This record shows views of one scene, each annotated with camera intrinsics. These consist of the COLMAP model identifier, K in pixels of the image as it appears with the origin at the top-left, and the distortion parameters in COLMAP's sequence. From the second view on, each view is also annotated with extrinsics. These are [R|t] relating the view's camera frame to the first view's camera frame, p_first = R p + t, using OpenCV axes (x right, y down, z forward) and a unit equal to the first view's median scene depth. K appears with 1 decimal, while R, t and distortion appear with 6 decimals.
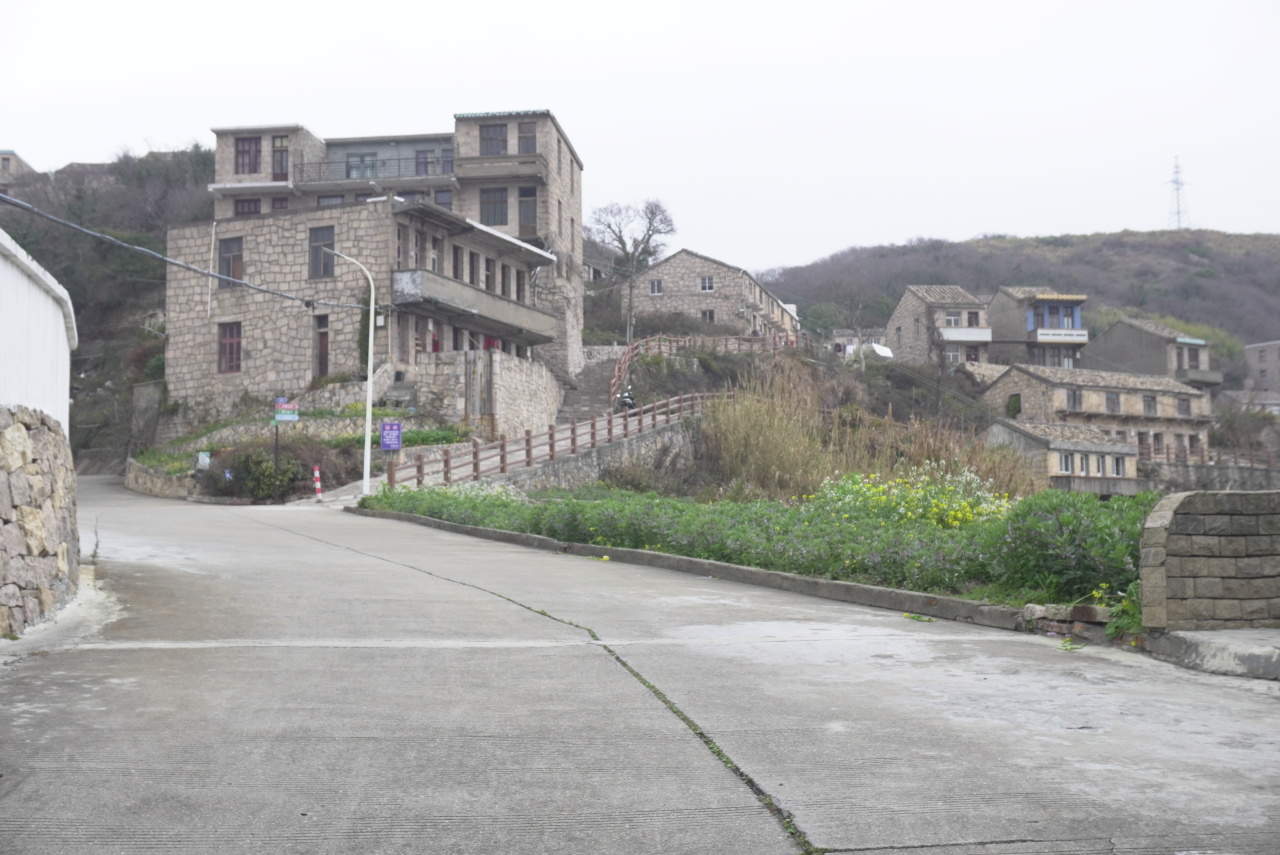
lens RADIAL K [[1493.1, 0, 638.4], [0, 1493.1, 424.4], [0, 0, 1]] dist [0.013544, 0.000000]
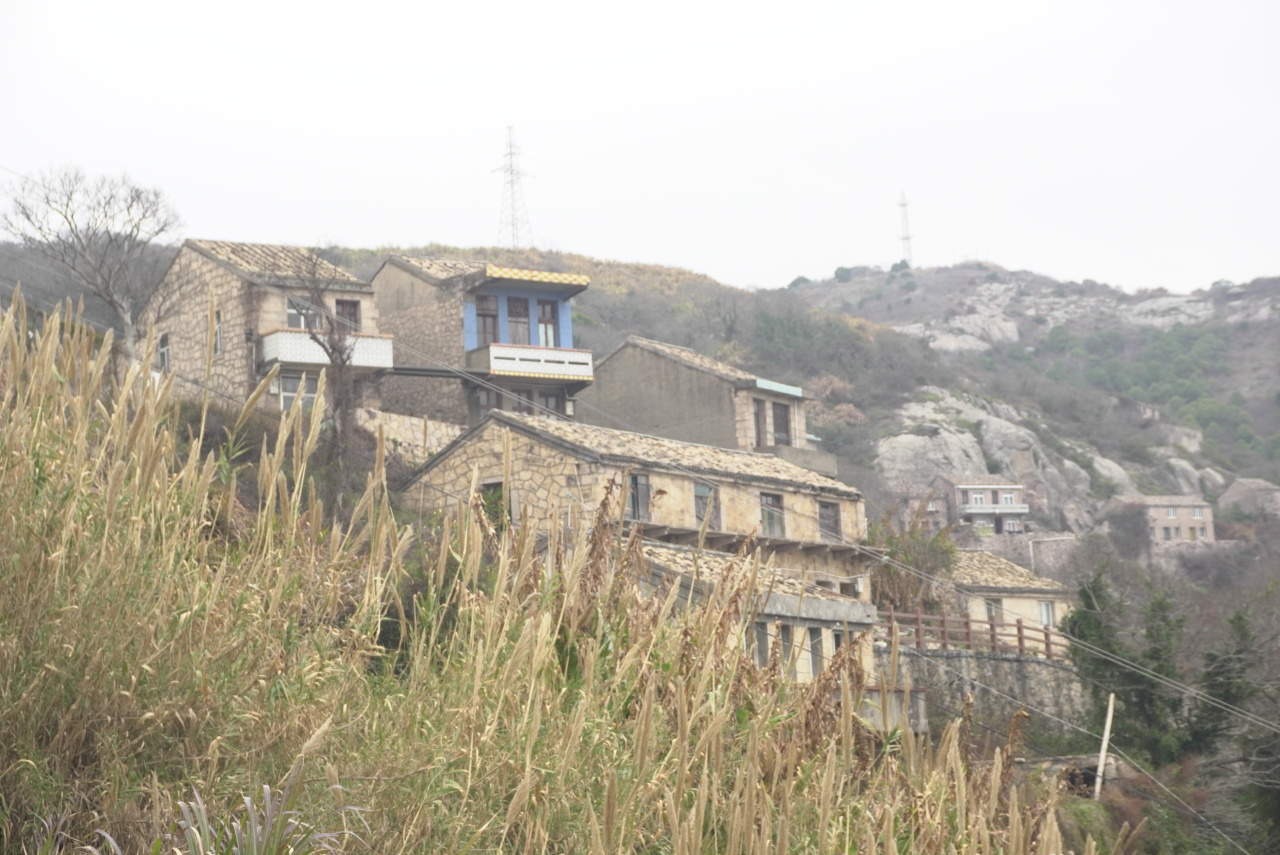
lens RADIAL K [[2457.9, 0, 640.5], [0, 2457.9, 428.2], [0, 0, 1]] dist [-0.043886, 0.000000]
pose [[0.907081, 0.024771, 0.420227, 0.007855], [0.002727, 0.997900, -0.064710, 0.013542], [-0.420948, 0.059843, 0.905109, 0.597611]]
